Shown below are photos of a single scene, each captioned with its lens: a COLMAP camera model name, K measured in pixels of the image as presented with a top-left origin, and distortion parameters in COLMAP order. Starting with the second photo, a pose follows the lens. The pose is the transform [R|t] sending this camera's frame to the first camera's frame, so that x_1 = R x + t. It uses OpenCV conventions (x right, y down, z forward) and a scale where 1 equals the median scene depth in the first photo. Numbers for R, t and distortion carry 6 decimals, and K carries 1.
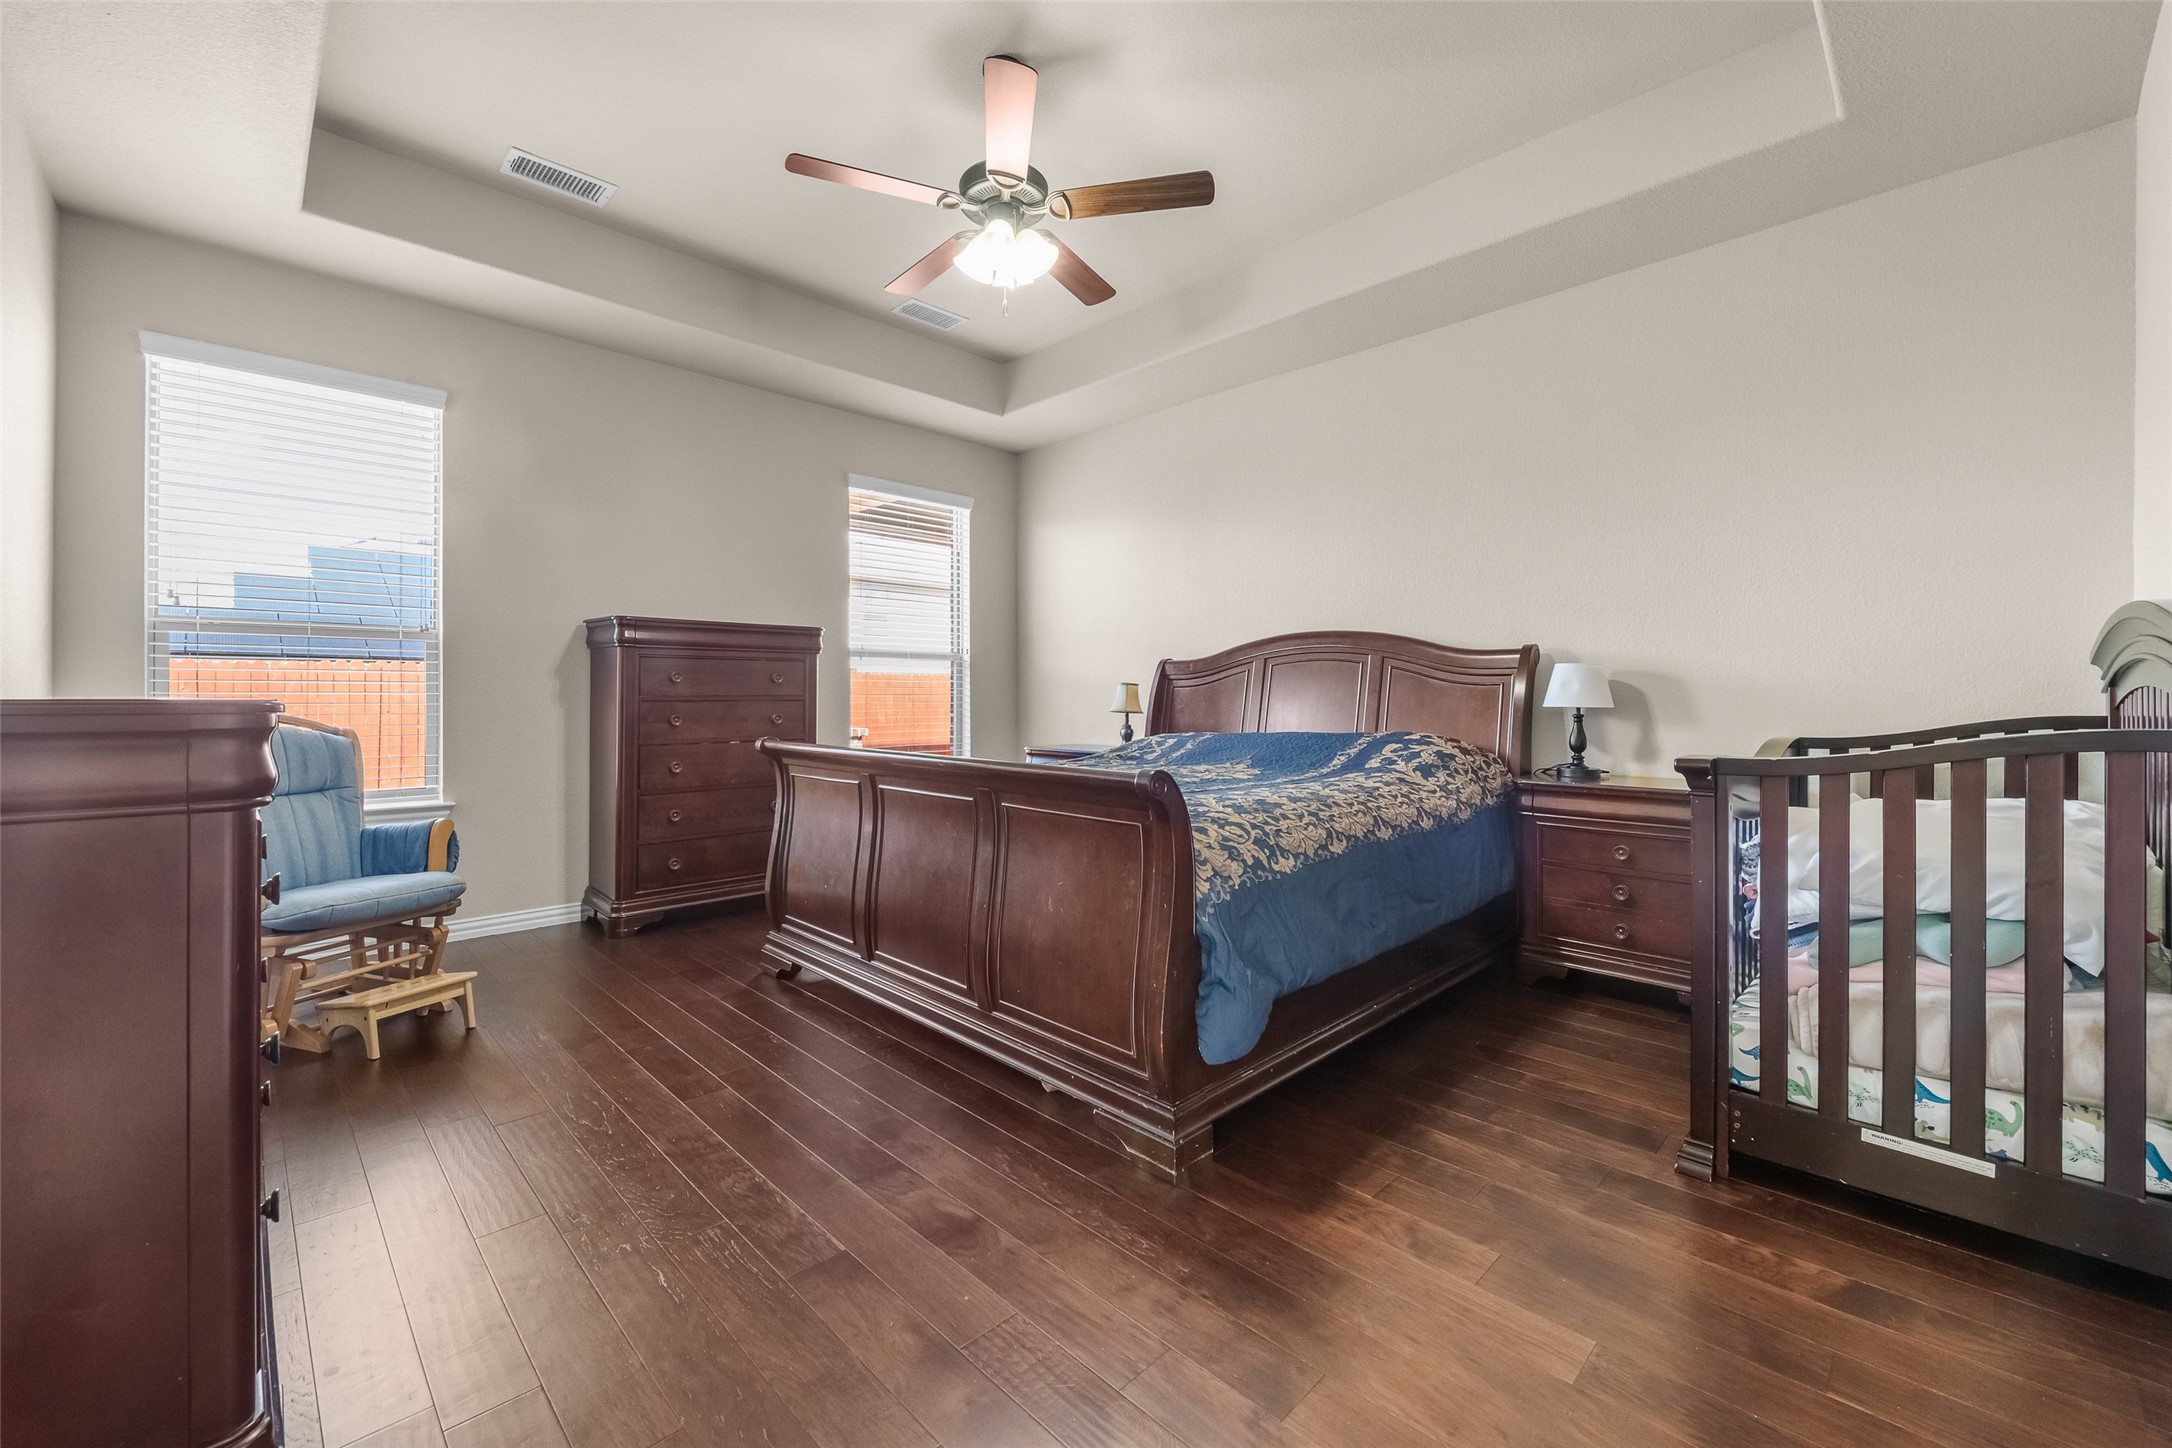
lens RADIAL K [[870.9, 0, 1094.6], [0, 870.9, 726.6], [0, 0, 1]] dist [0.000878, -0.000083]
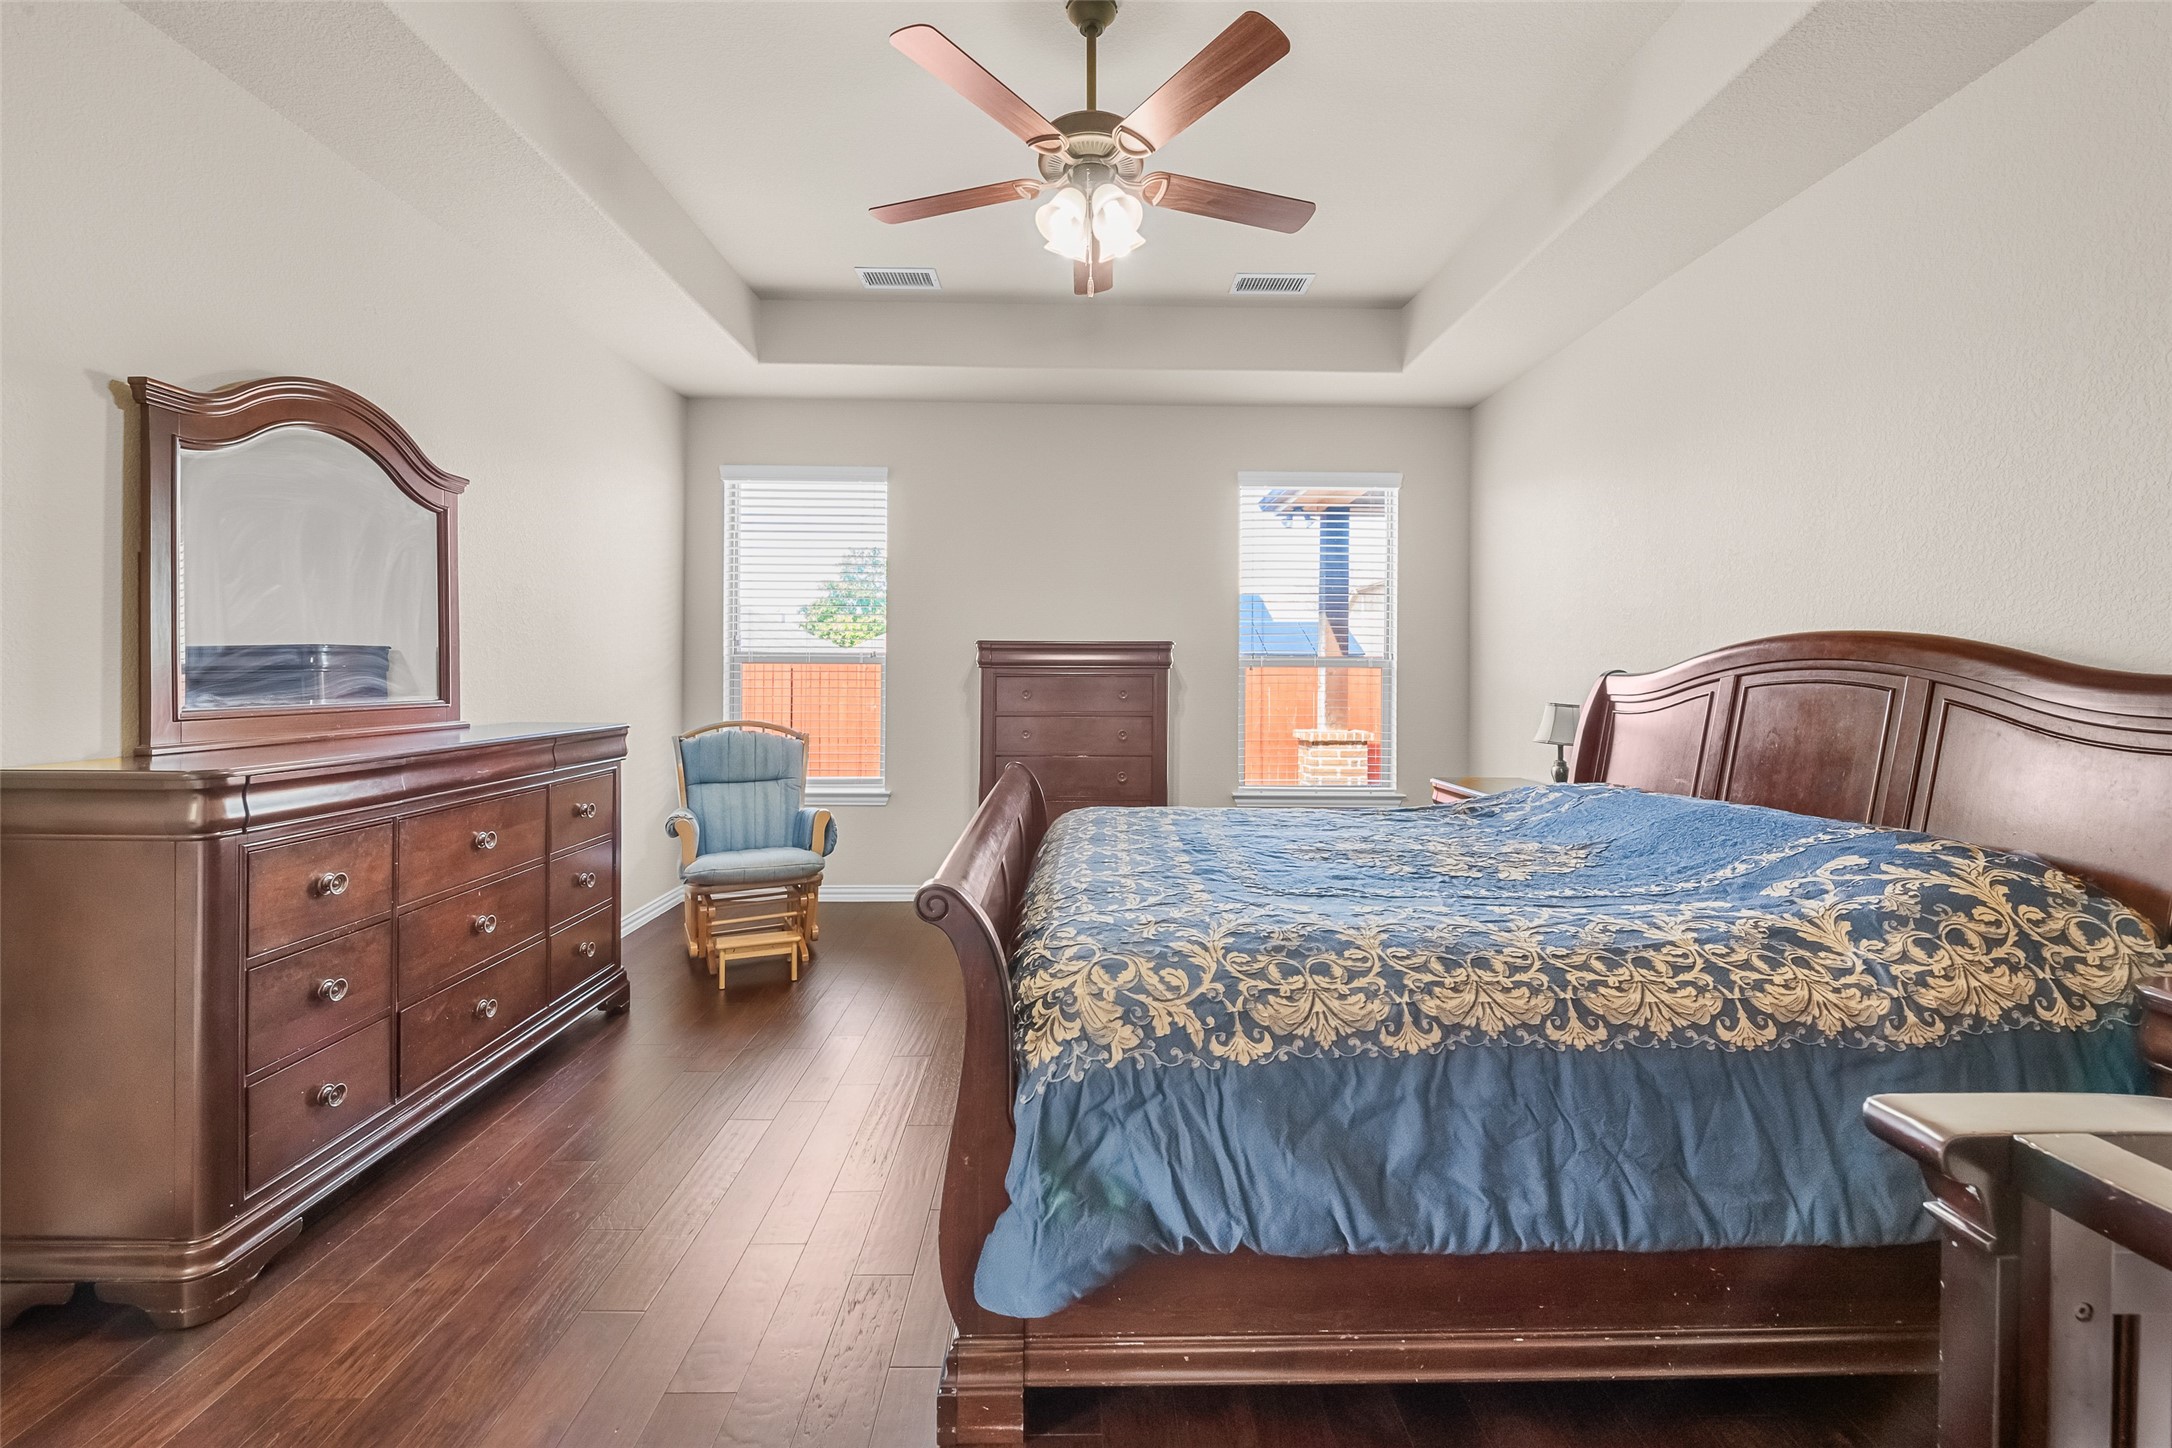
lens RADIAL K [[885.2, 0, 1088.4], [0, 885.2, 701.0], [0, 0, 1]] dist [-0.000164, -0.000110]
pose [[0.718264, 0.023829, -0.695363, 0.425944], [-0.028845, 0.999574, 0.004459, -0.070156], [0.695173, 0.016855, 0.718645, 0.331035]]
